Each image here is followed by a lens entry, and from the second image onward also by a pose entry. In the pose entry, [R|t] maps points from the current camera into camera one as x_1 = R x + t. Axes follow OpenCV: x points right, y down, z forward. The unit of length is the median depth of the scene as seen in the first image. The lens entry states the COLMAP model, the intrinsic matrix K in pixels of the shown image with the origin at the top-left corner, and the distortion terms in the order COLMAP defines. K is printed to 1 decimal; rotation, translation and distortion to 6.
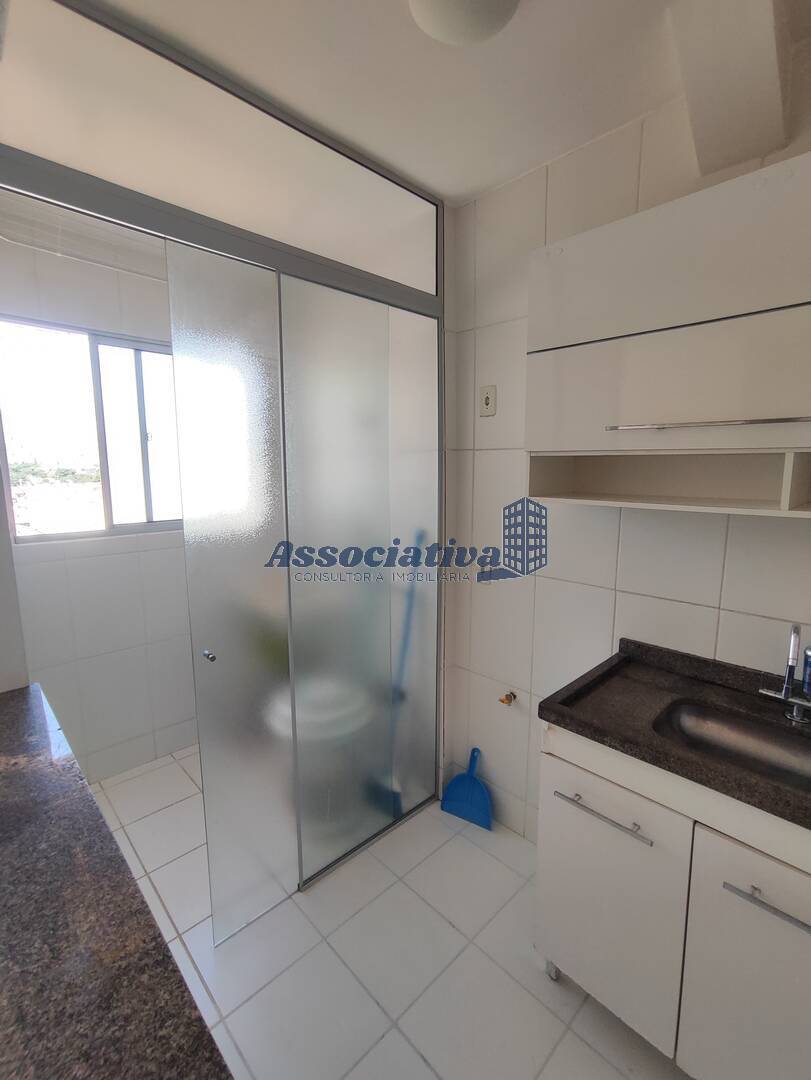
lens RADIAL K [[491.4, 0, 405.5], [0, 491.4, 540.0], [0, 0, 1]] dist [-0.001418, -0.000293]
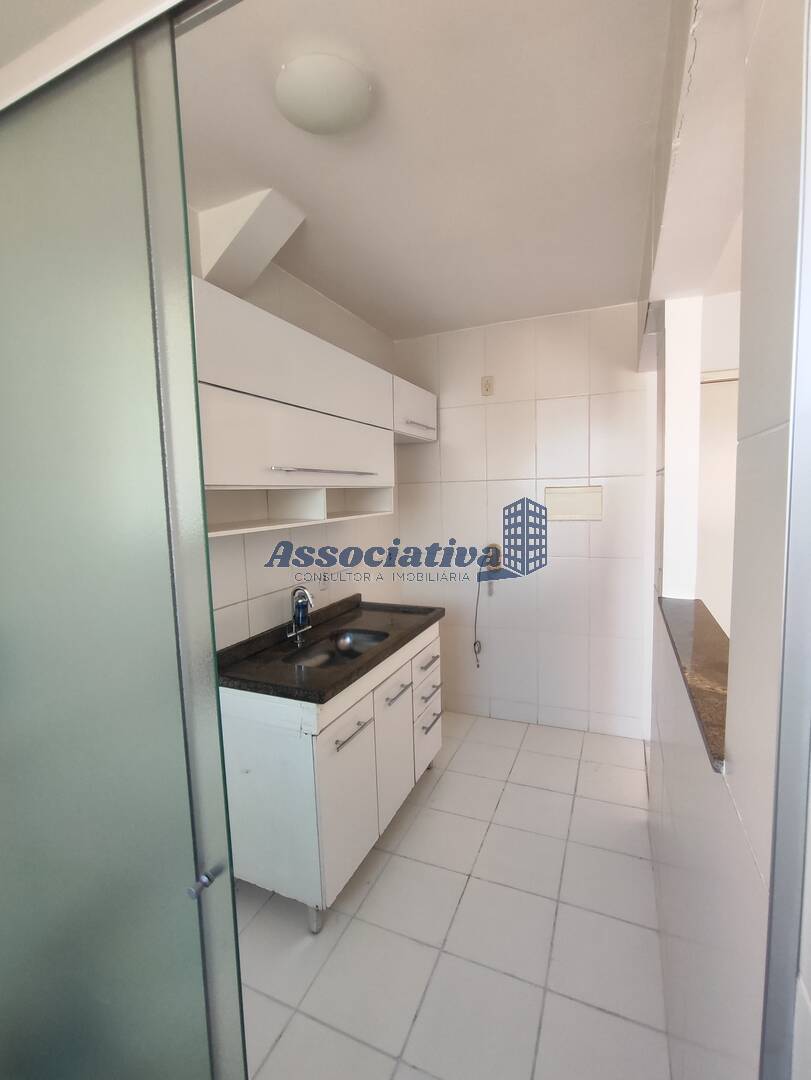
lens RADIAL K [[491.4, 0, 405.5], [0, 491.4, 540.0], [0, 0, 1]] dist [-0.001418, -0.000293]
pose [[-0.379814, -0.076997, 0.921853, -0.486562], [0.168393, 0.974125, 0.150743, -0.097679], [-0.909607, 0.212488, -0.357021, 0.638643]]
